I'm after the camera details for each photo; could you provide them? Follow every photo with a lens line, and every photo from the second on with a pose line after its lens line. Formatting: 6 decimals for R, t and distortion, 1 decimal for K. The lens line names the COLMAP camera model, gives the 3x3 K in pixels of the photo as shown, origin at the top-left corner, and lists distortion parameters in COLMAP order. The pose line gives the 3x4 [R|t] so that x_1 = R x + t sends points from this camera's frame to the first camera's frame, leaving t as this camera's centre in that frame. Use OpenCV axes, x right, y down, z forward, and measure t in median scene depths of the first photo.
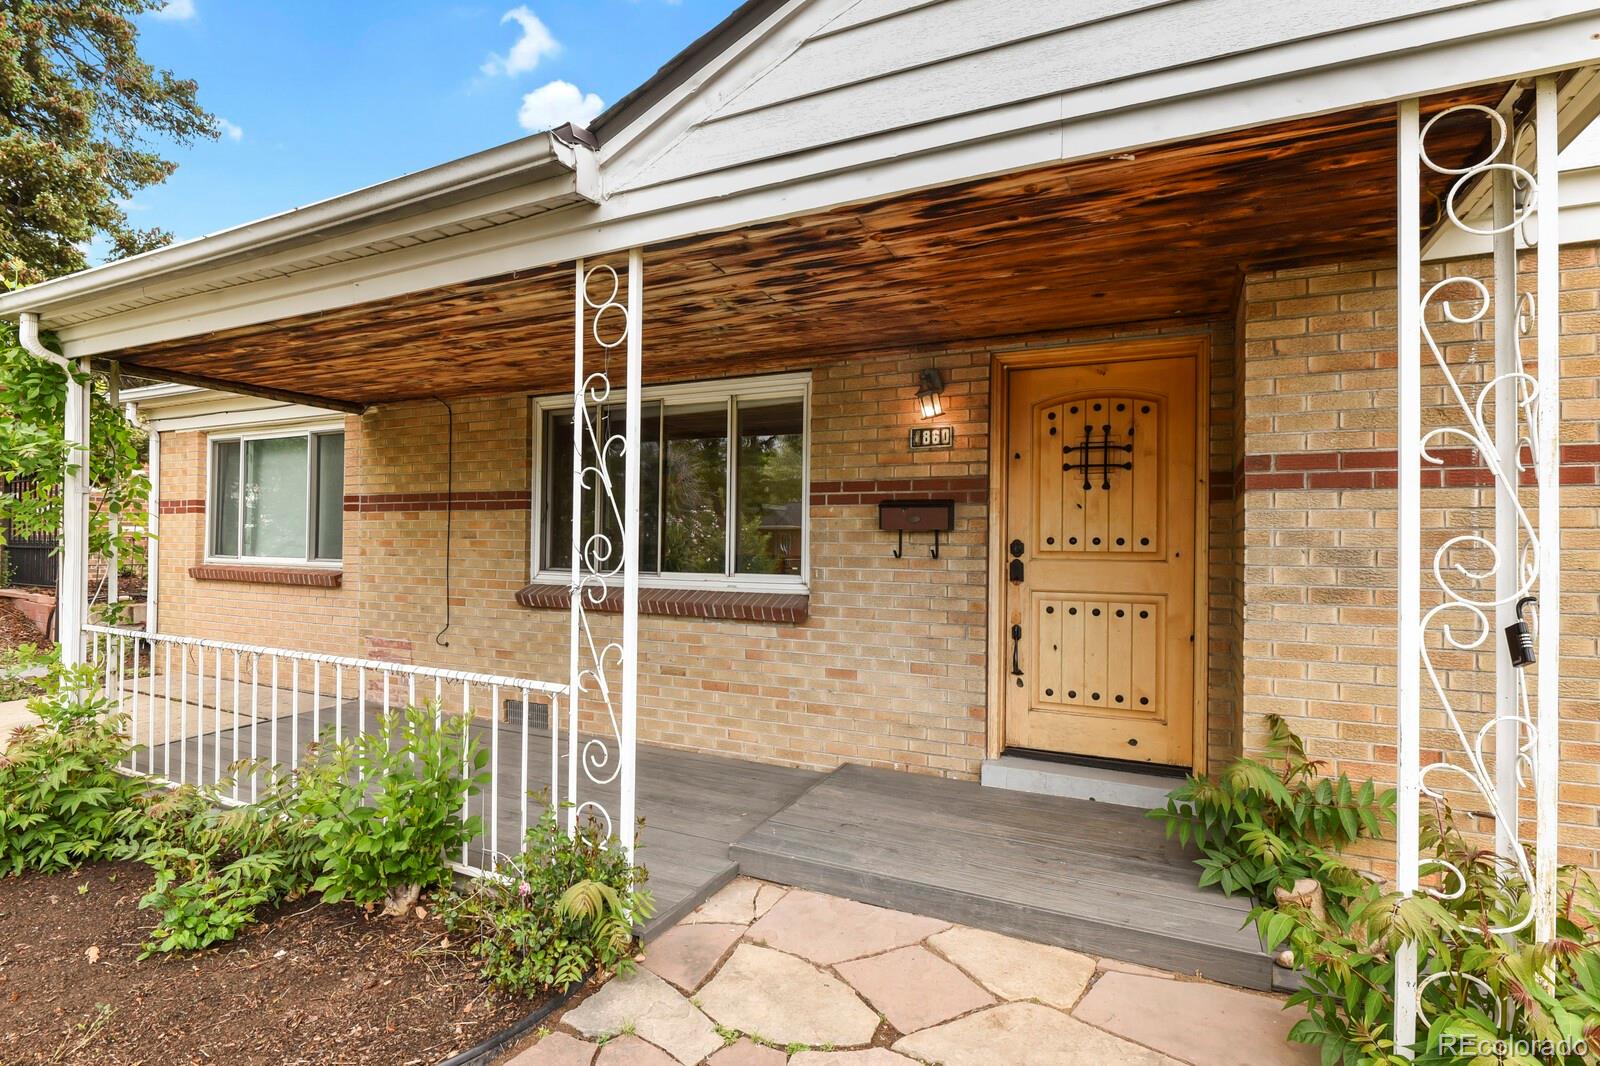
lens RADIAL K [[773.2, 0, 801.0], [0, 773.2, 538.3], [0, 0, 1]] dist [-0.008084, -0.002254]
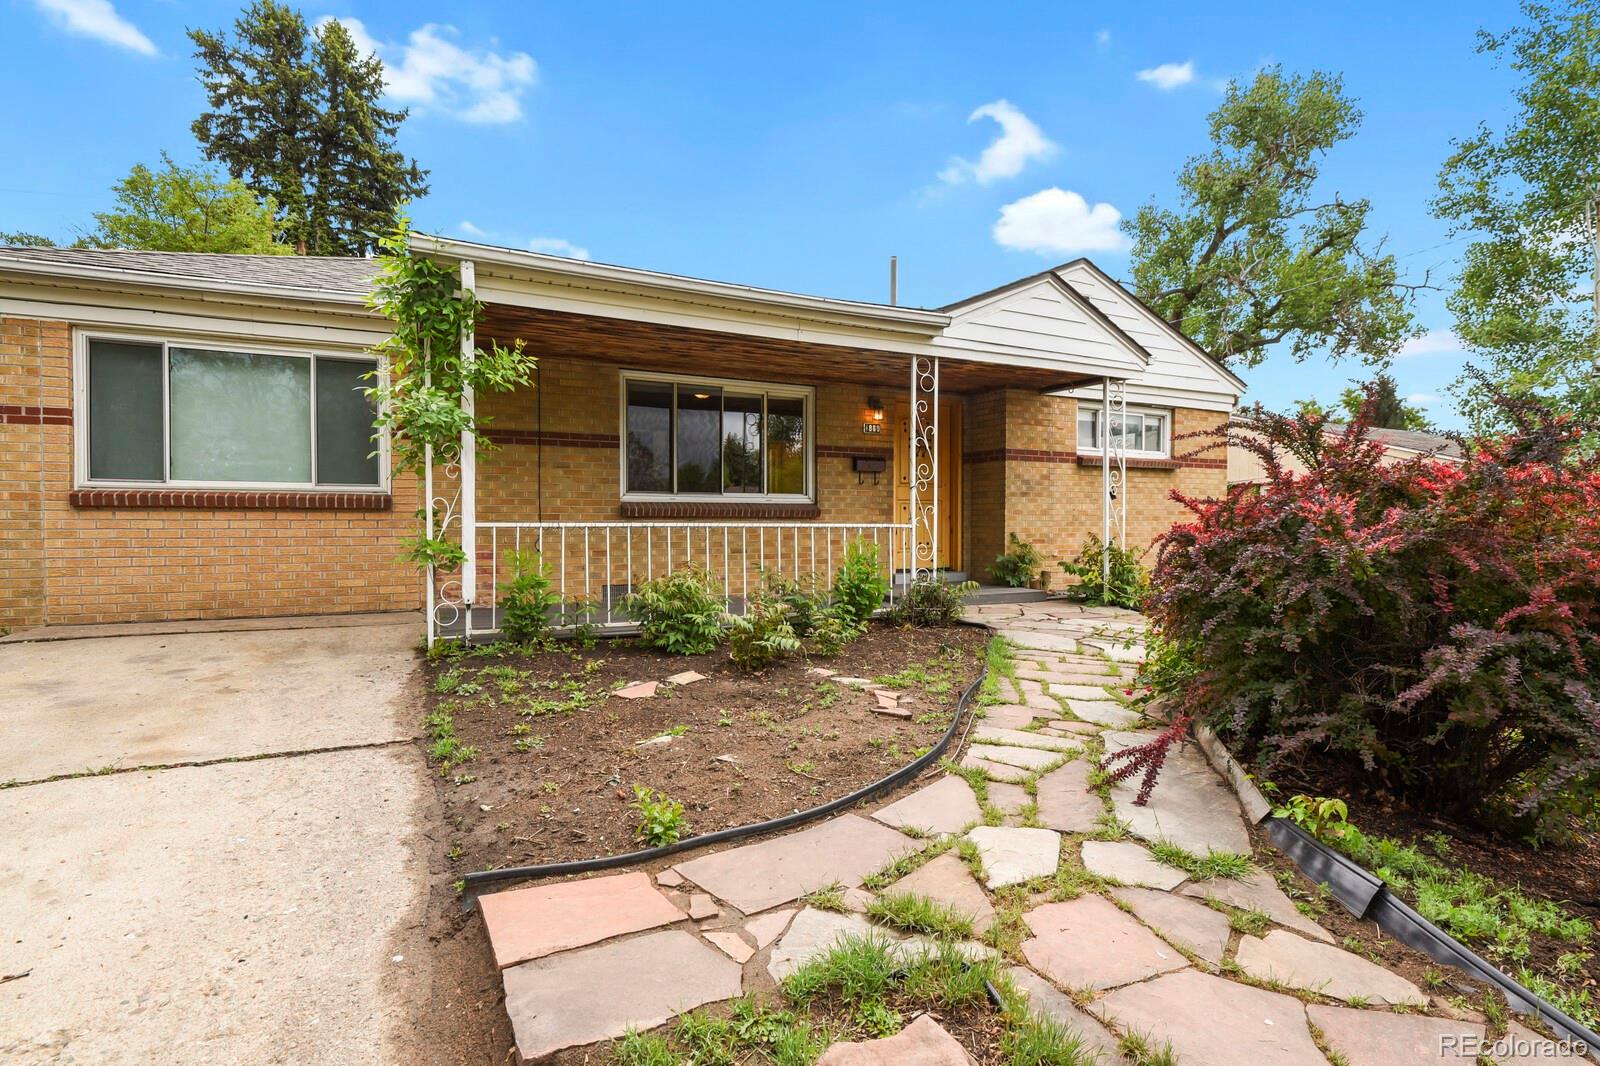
lens RADIAL K [[773.2, 0, 800.9], [0, 773.2, 527.7], [0, 0, 1]] dist [-0.008084, -0.002254]
pose [[0.612516, -0.018218, 0.790248, -1.587273], [-0.001209, 0.999712, 0.023984, 0.090296], [-0.790457, -0.015646, 0.612318, -0.156843]]
